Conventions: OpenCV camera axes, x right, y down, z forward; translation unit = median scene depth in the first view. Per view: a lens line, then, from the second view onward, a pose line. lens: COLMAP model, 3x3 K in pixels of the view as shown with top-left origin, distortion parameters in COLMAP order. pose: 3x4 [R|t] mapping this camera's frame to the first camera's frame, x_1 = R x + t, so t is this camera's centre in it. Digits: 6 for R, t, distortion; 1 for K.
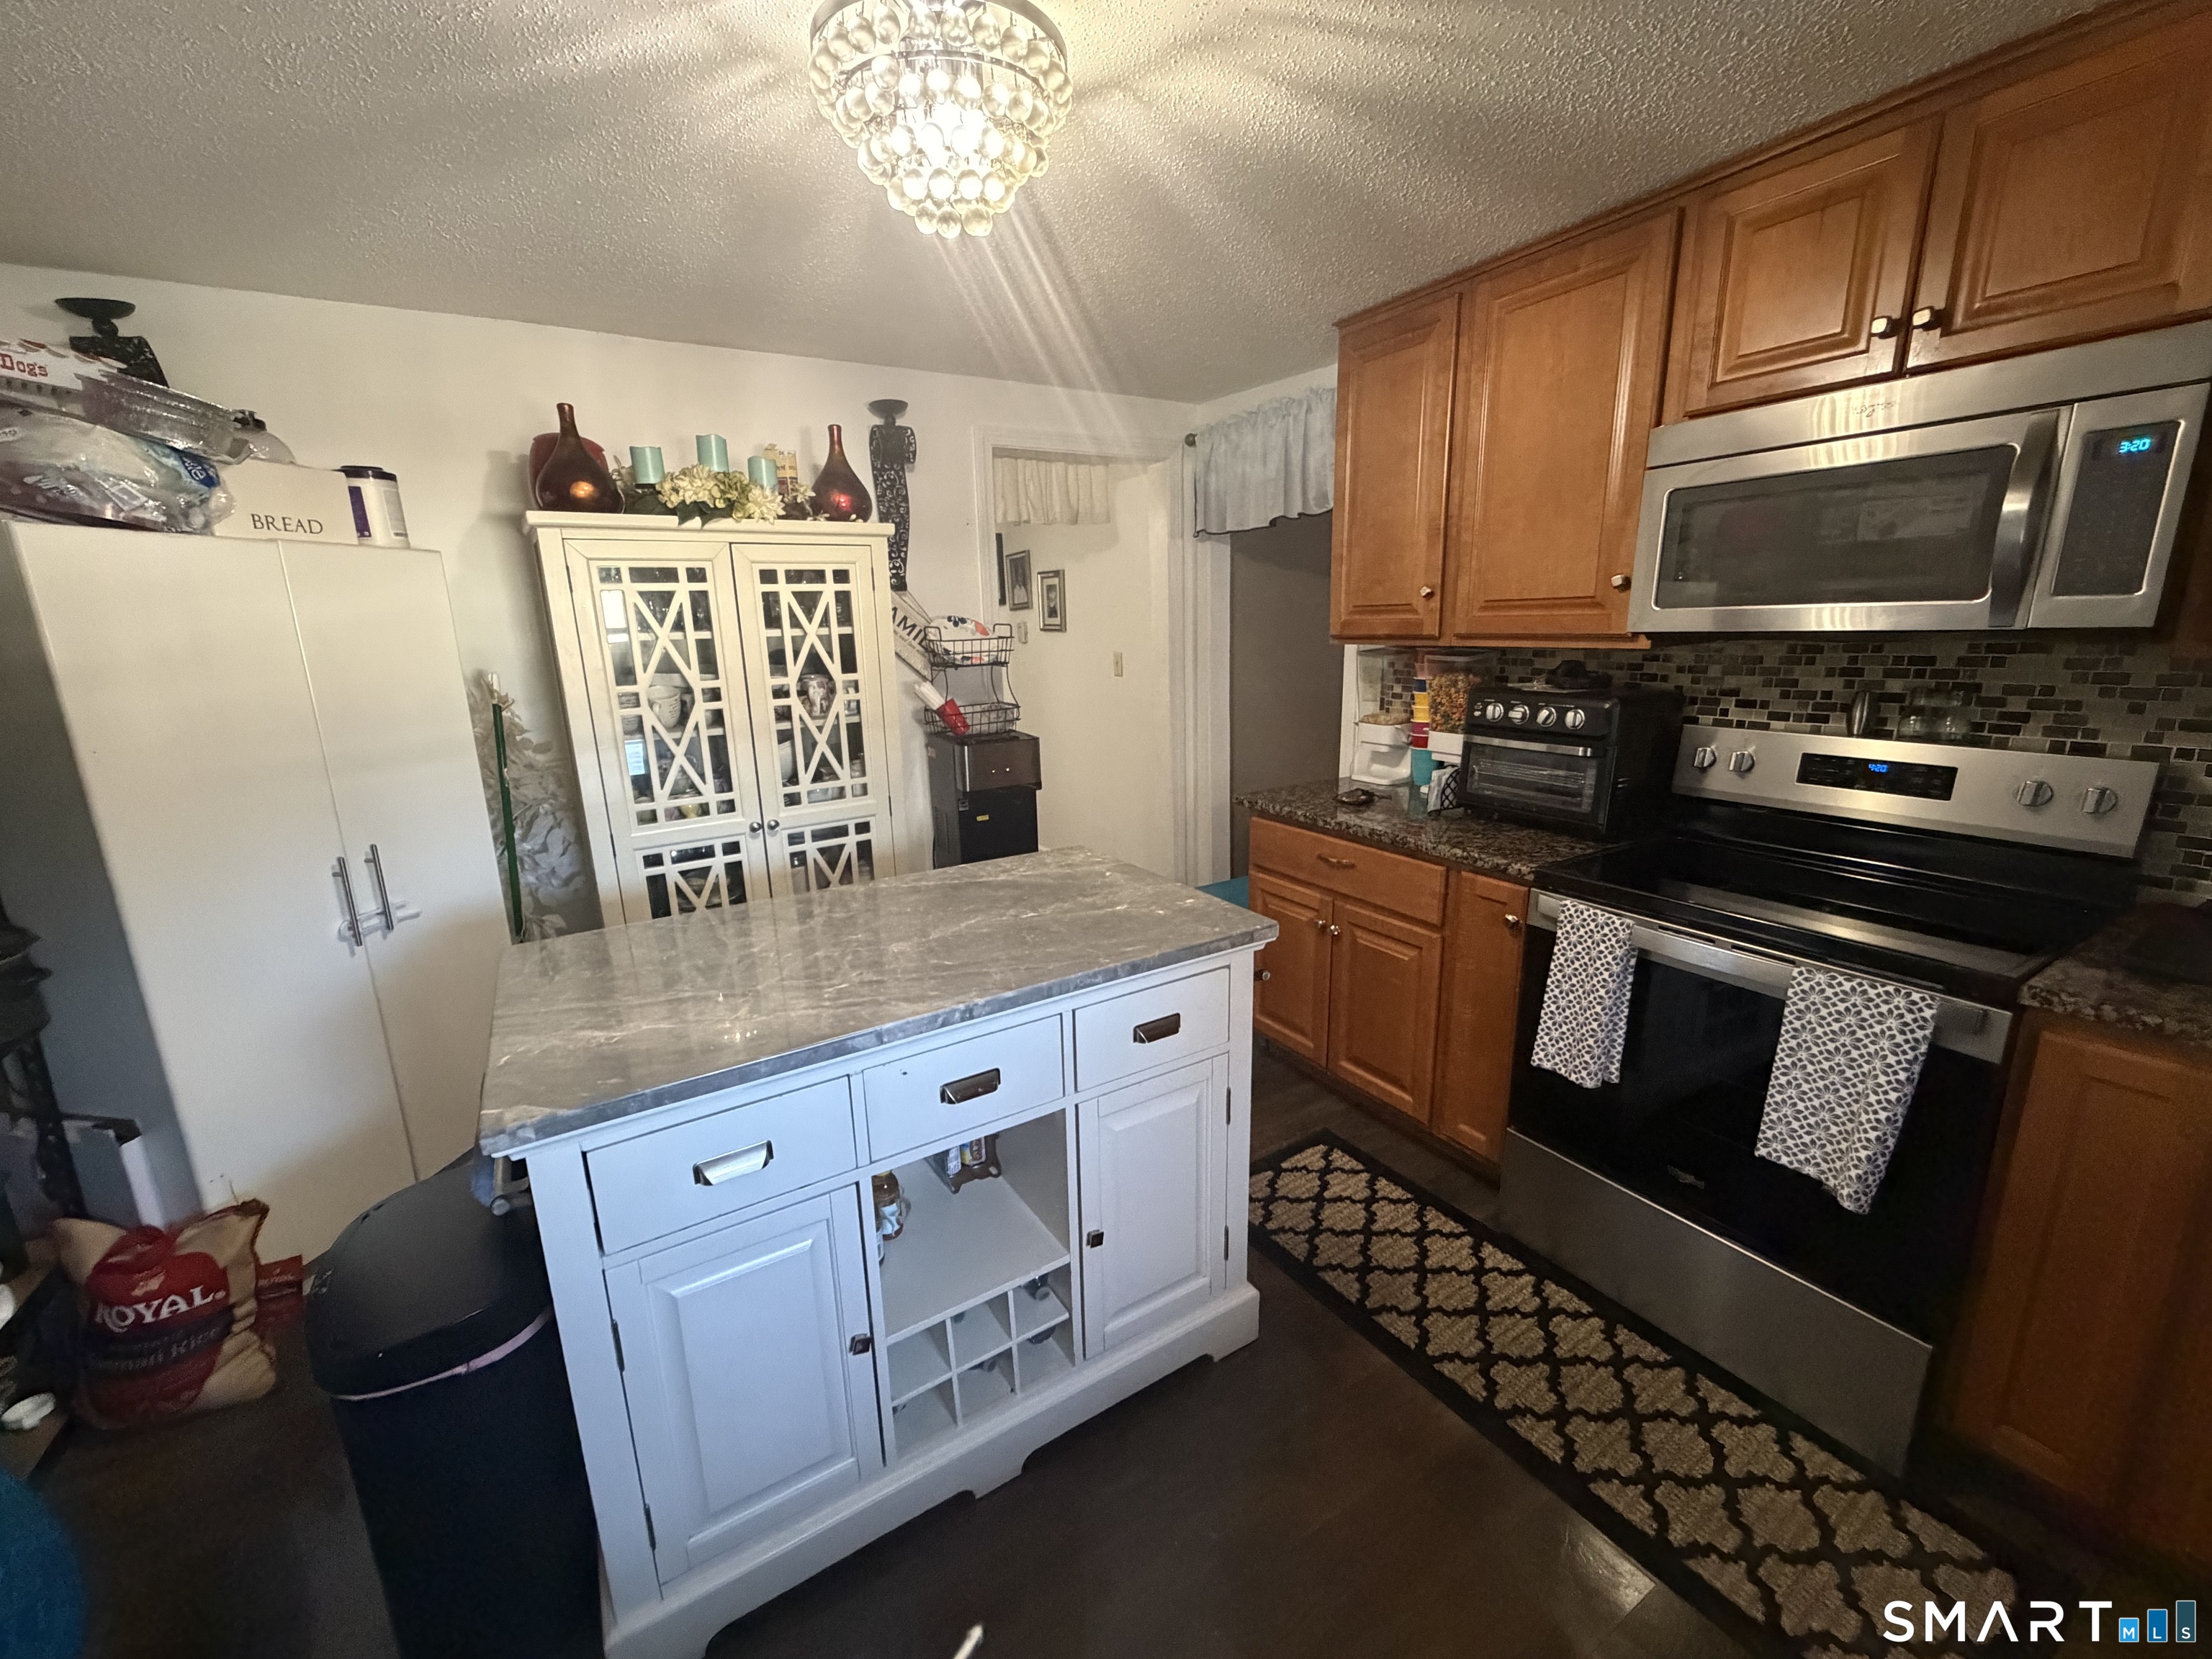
lens RADIAL K [[882.3, 0, 1096.7], [0, 882.3, 831.0], [0, 0, 1]] dist [-0.000525, 0.000334]
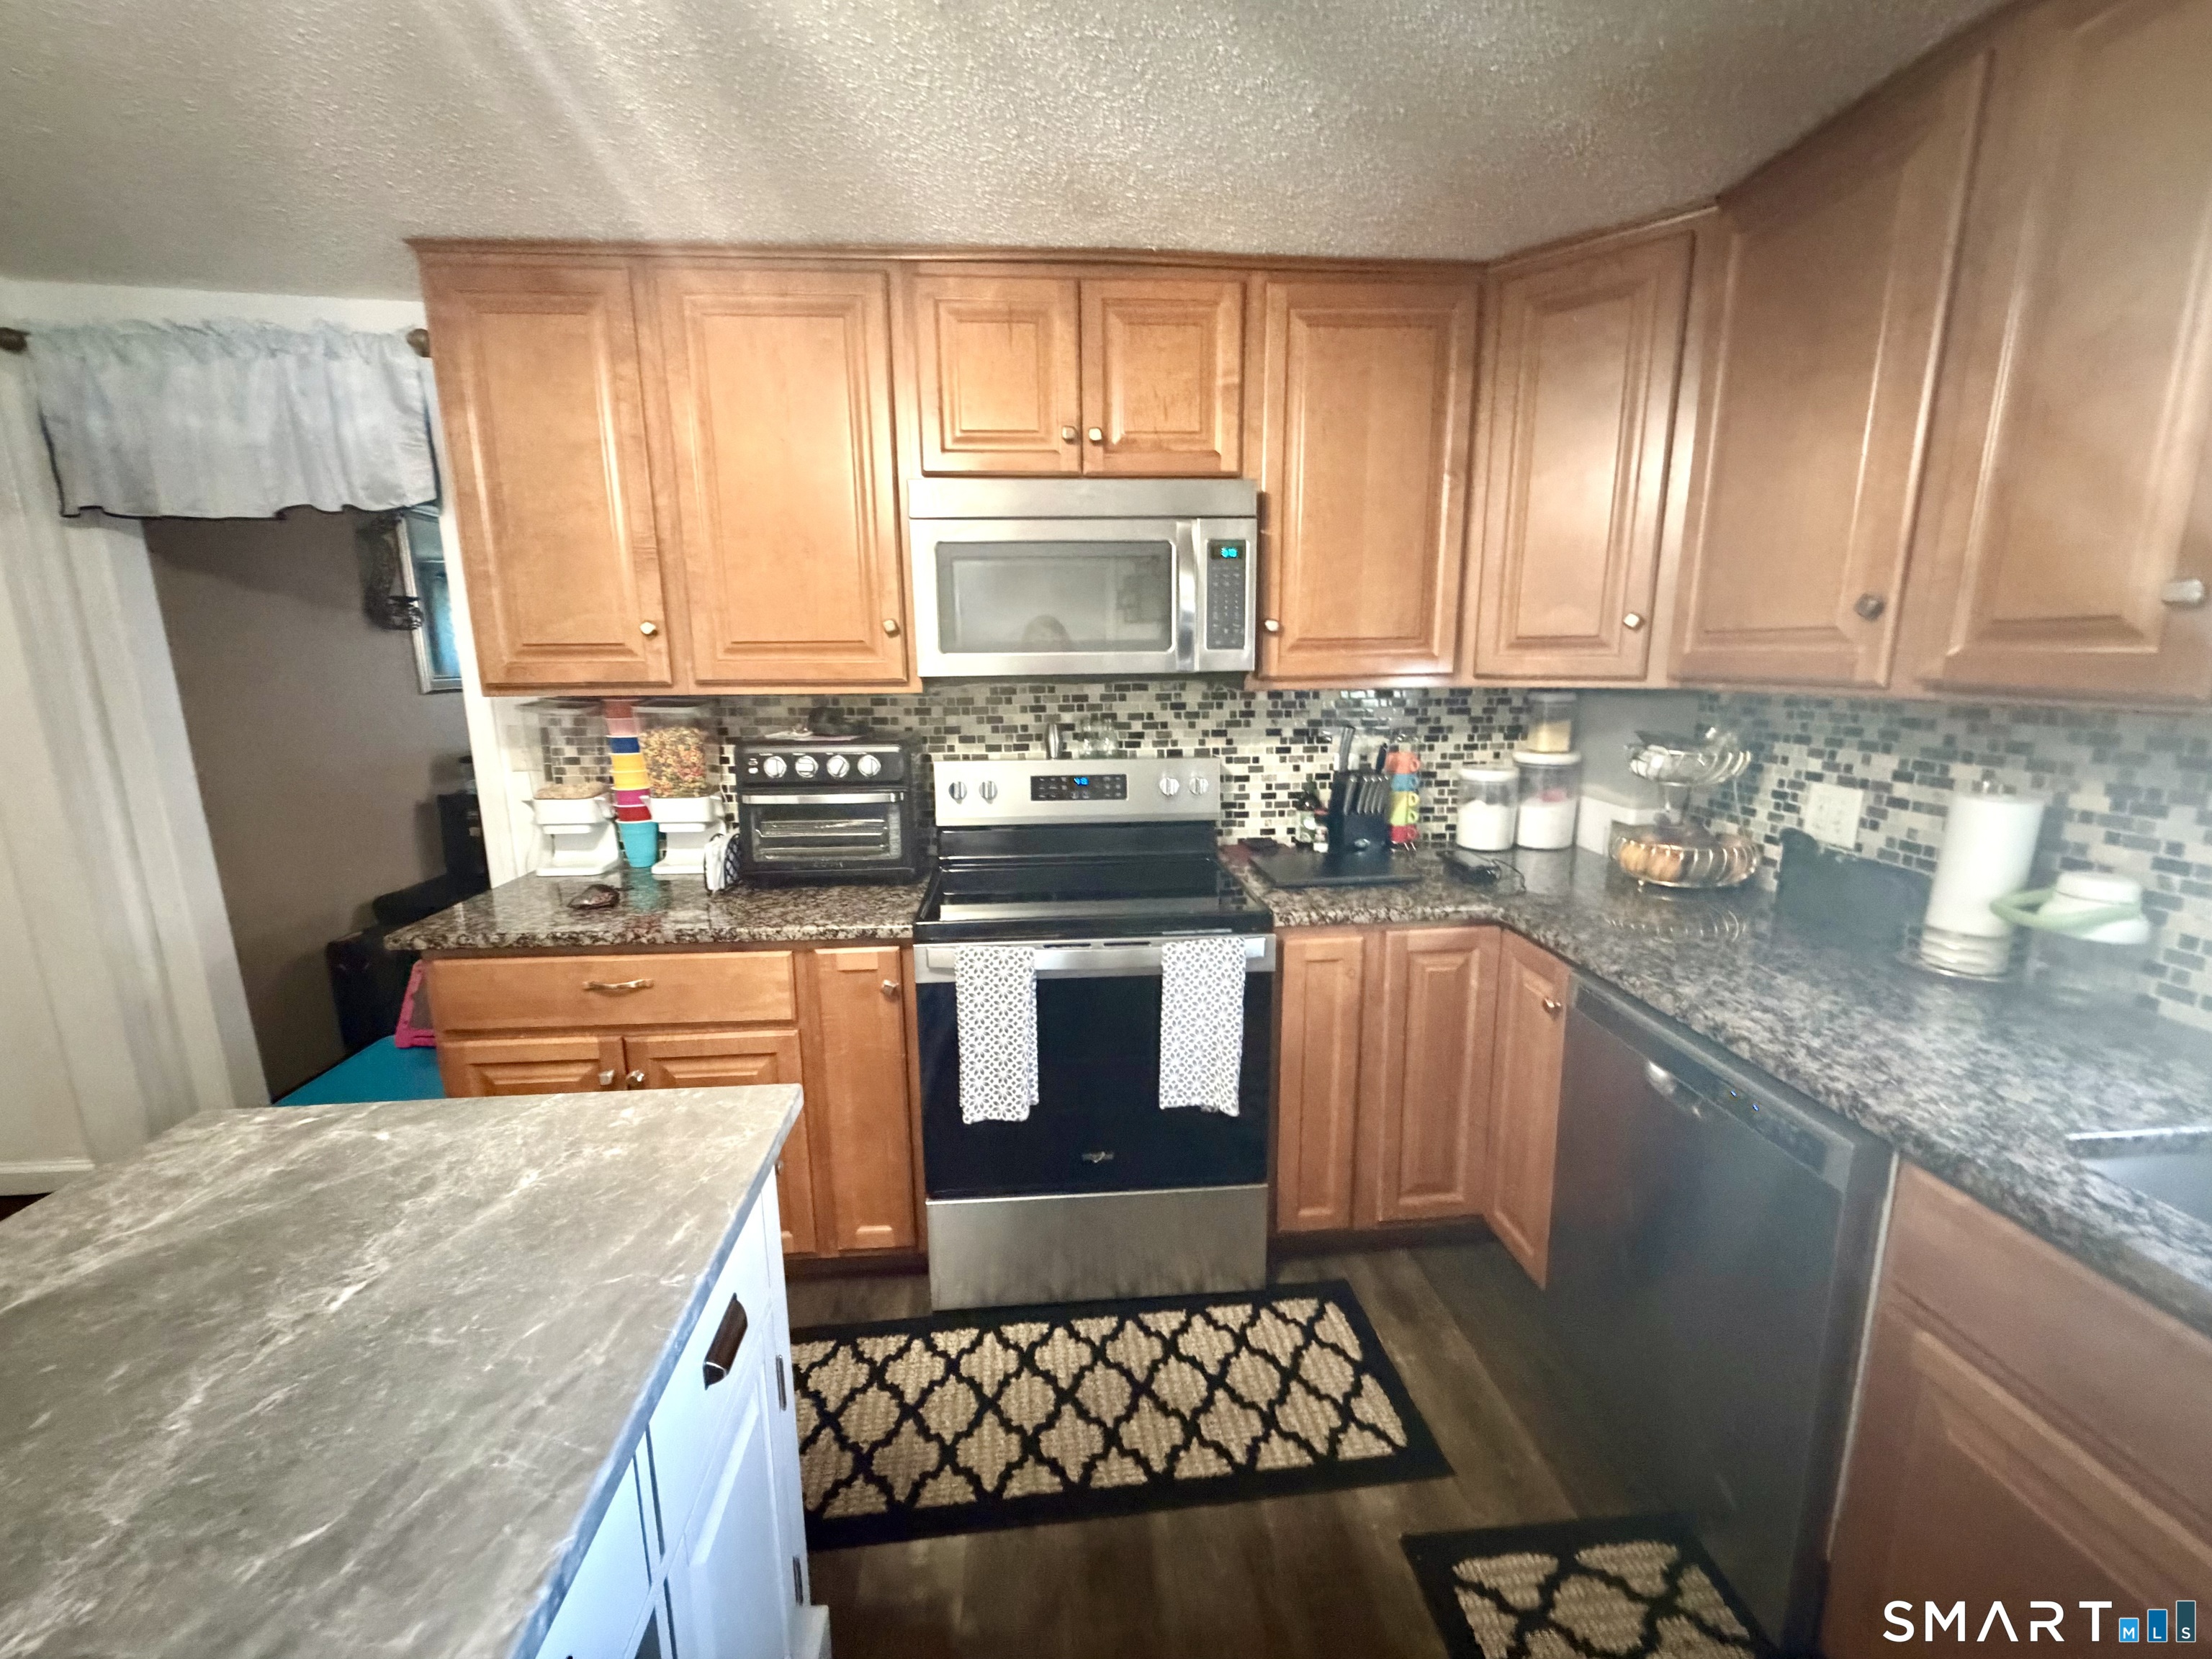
lens RADIAL K [[882.3, 0, 1097.4], [0, 882.3, 830.4], [0, 0, 1]] dist [-0.000525, 0.000334]
pose [[0.450062, -0.151811, 0.879999, -0.229188], [0.204153, 0.976838, 0.064106, -0.075289], [-0.869348, 0.150802, 0.470630, 0.370450]]
